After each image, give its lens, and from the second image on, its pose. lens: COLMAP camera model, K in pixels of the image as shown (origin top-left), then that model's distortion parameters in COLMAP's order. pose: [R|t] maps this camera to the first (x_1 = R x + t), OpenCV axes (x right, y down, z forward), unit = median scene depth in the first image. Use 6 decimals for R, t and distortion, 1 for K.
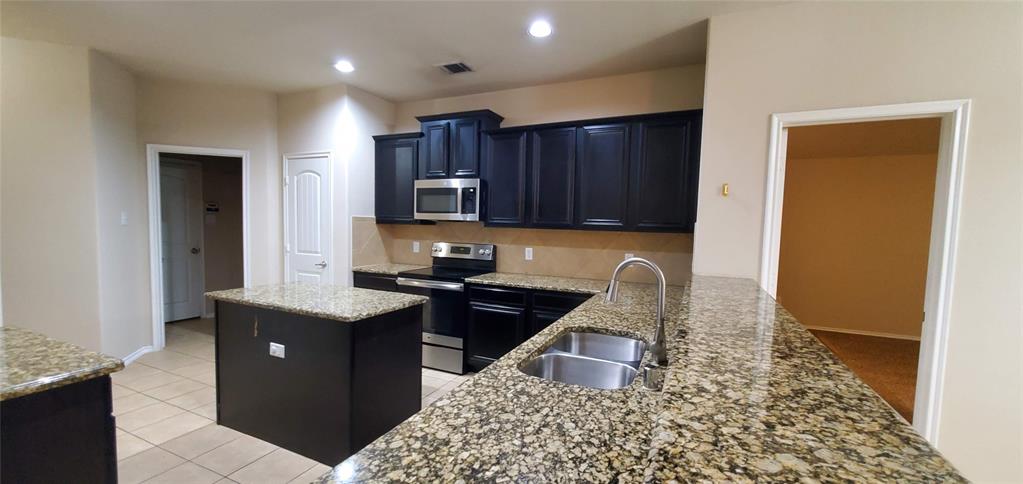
lens RADIAL K [[404.0, 0, 514.1], [0, 404.0, 244.0], [0, 0, 1]] dist [-0.001072, -0.000878]
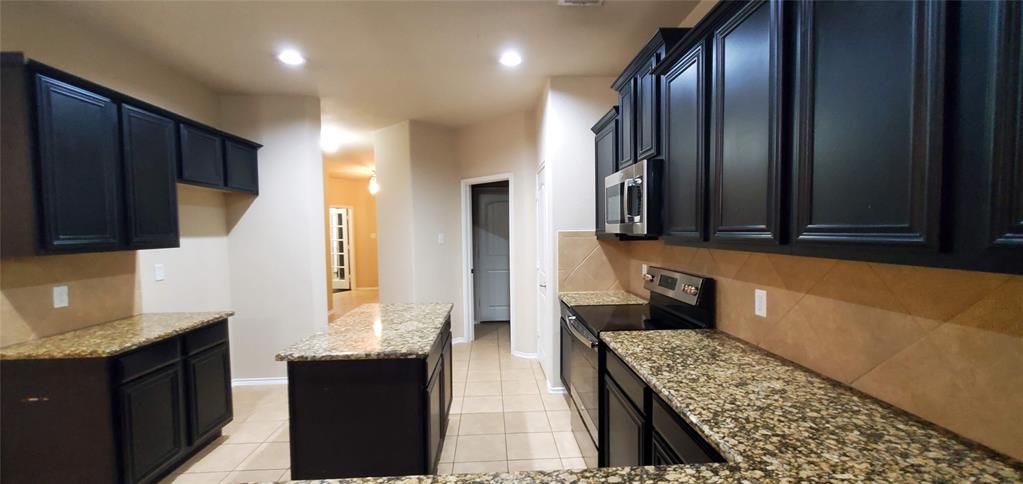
lens RADIAL K [[404.0, 0, 507.5], [0, 404.0, 245.6], [0, 0, 1]] dist [-0.001072, -0.000878]
pose [[0.456026, 0.000227, -0.889967, 0.303102], [-0.024900, 0.999612, -0.012505, -0.026346], [0.889618, 0.027863, 0.455854, 0.545316]]
